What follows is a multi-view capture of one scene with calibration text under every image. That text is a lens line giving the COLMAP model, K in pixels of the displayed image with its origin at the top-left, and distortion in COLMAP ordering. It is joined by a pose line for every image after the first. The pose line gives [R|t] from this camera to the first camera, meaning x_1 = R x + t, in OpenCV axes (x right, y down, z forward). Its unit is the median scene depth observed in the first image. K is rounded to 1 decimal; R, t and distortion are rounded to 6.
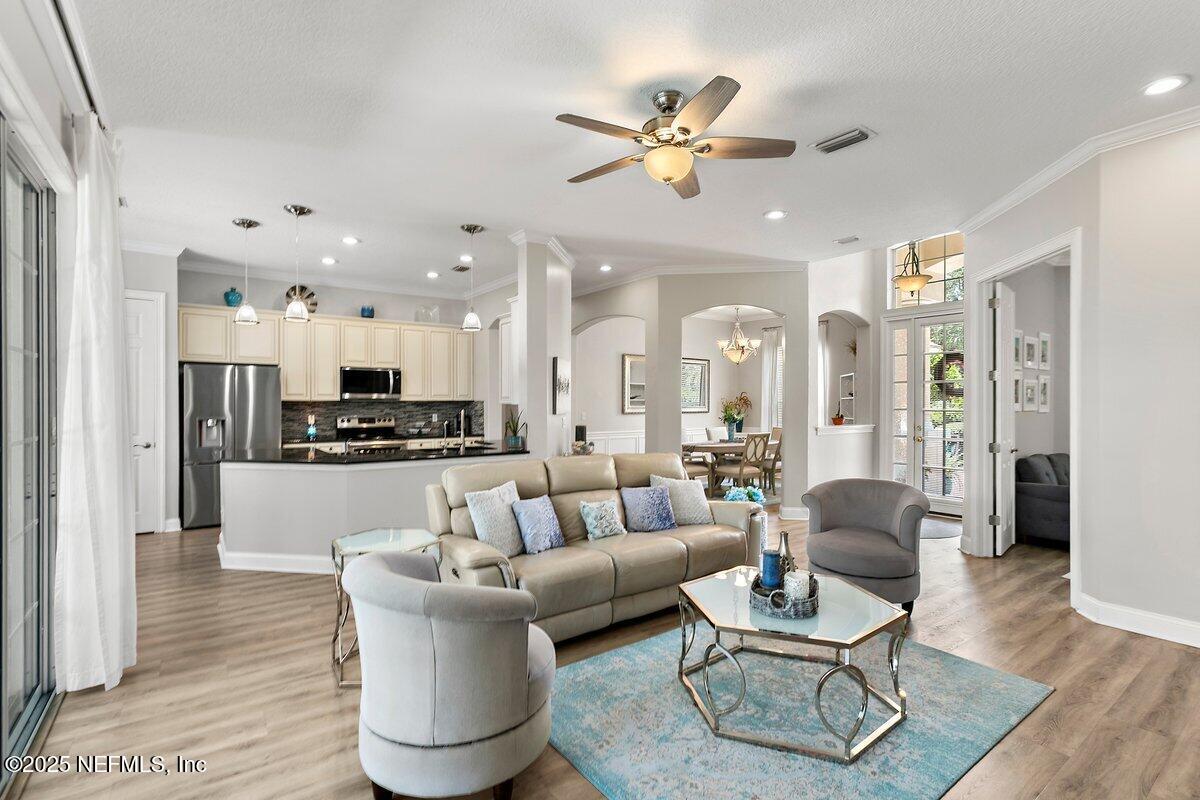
lens RADIAL K [[547.8, 0, 596.7], [0, 547.8, 419.9], [0, 0, 1]] dist [-0.011053, 0.000177]
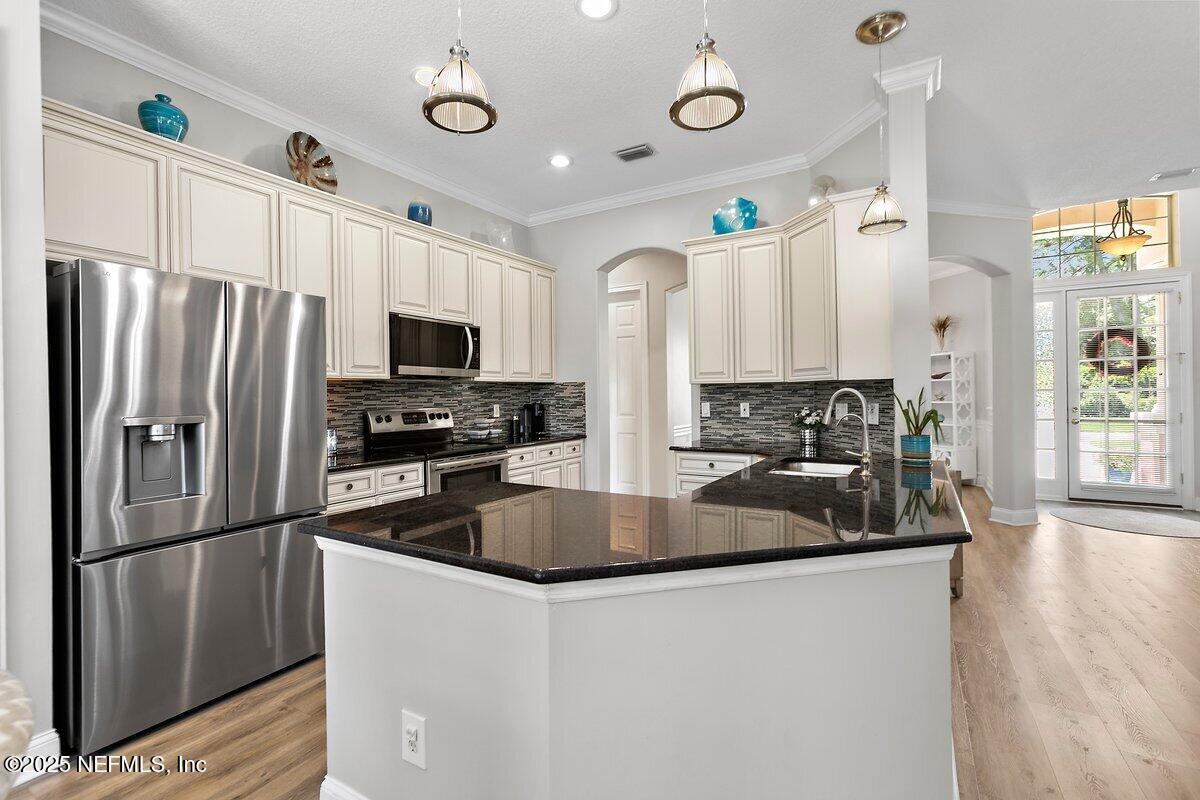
lens RADIAL K [[540.6, 0, 595.3], [0, 540.6, 411.0], [0, 0, 1]] dist [-0.019804, 0.014832]
pose [[0.918857, -0.021816, 0.393988, -0.477542], [0.023783, 0.999717, -0.000112, -0.001243], [-0.393874, 0.009473, 0.919116, 0.453055]]
